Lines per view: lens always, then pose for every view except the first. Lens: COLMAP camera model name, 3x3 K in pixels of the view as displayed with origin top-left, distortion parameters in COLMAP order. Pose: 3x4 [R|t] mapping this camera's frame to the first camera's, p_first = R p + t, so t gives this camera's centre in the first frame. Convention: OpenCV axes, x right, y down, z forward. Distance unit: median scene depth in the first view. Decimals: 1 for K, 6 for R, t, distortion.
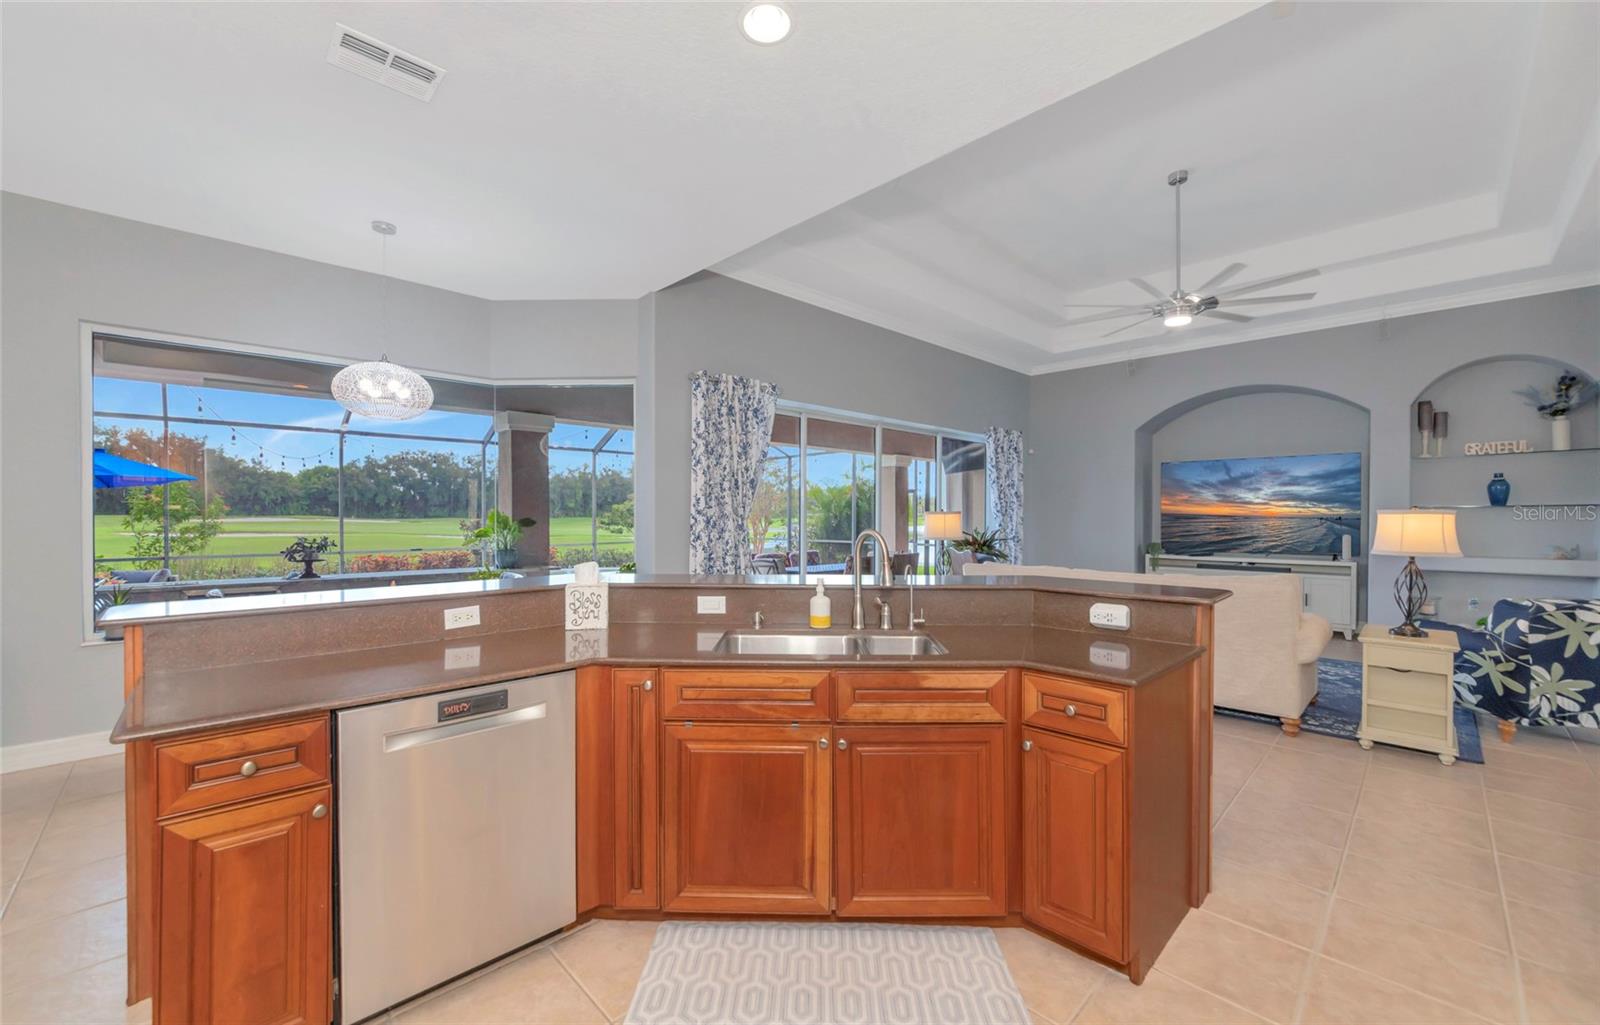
lens RADIAL K [[631.8, 0, 796.1], [0, 631.8, 518.6], [0, 0, 1]] dist [-0.000581, -0.000599]
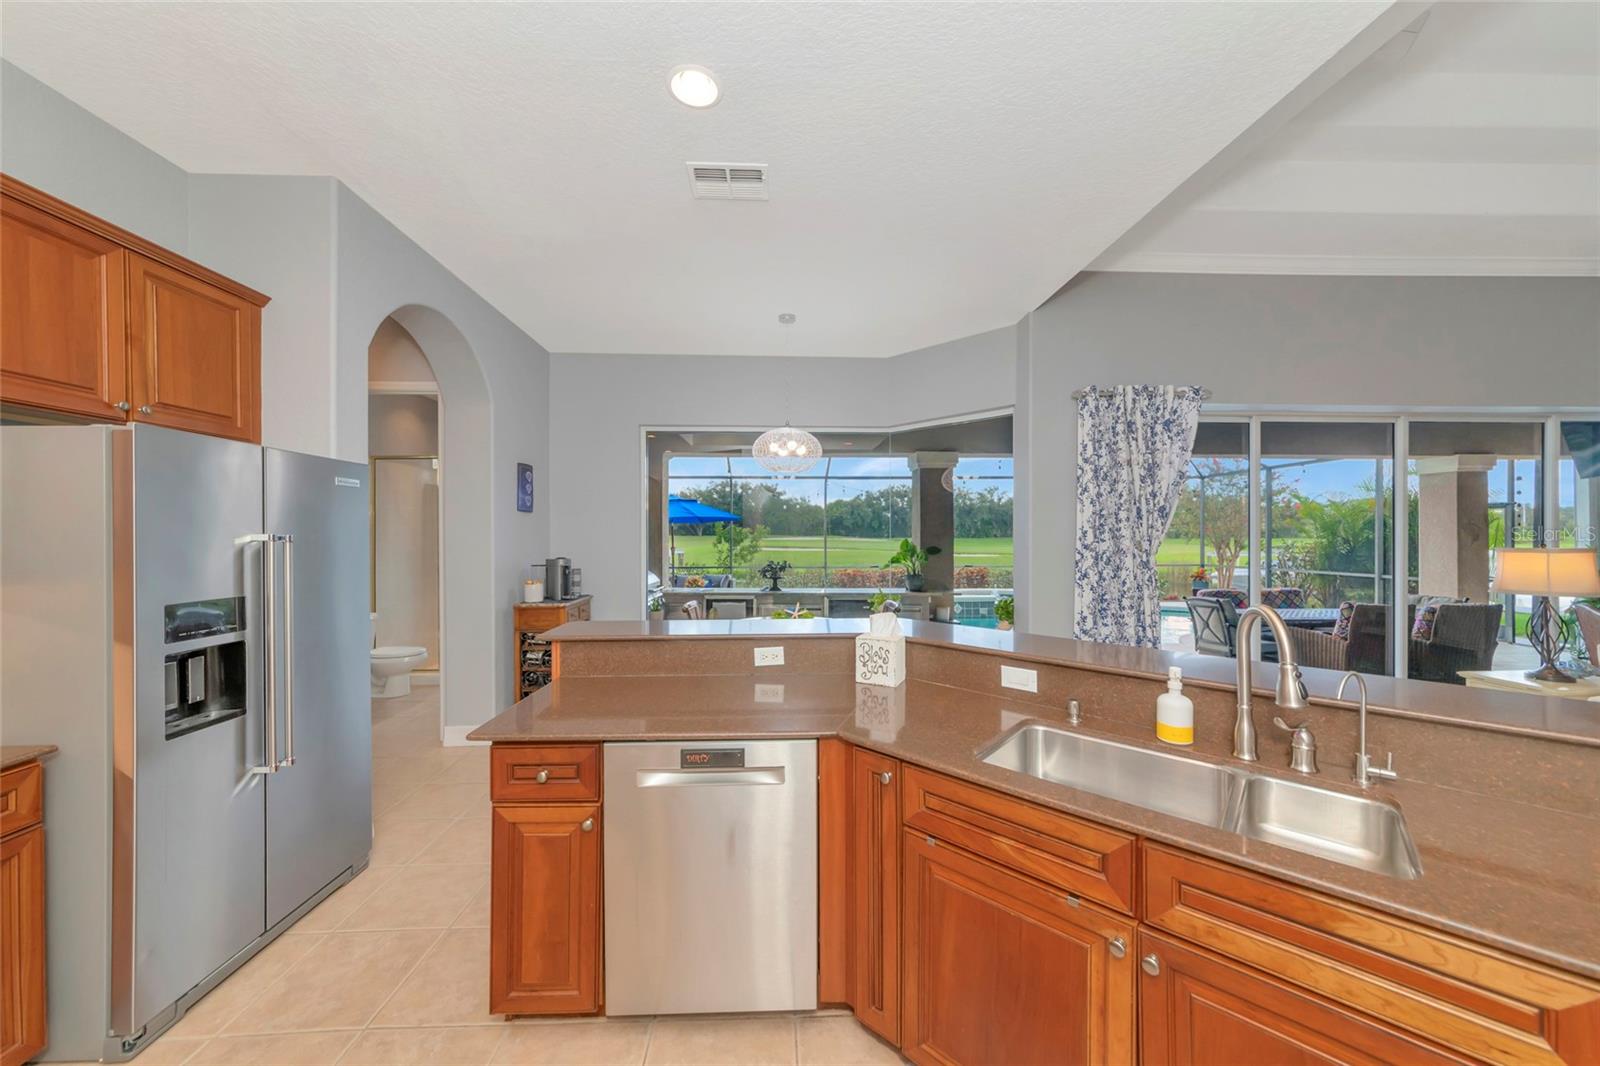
lens RADIAL K [[561.7, 0, 794.1], [0, 561.7, 535.9], [0, 0, 1]] dist [0.000294, 0.000280]
pose [[0.740715, 0.000798, -0.671819, 0.072223], [-0.001985, 0.999998, -0.001000, -0.023887], [0.671817, 0.002074, 0.740714, 0.142704]]
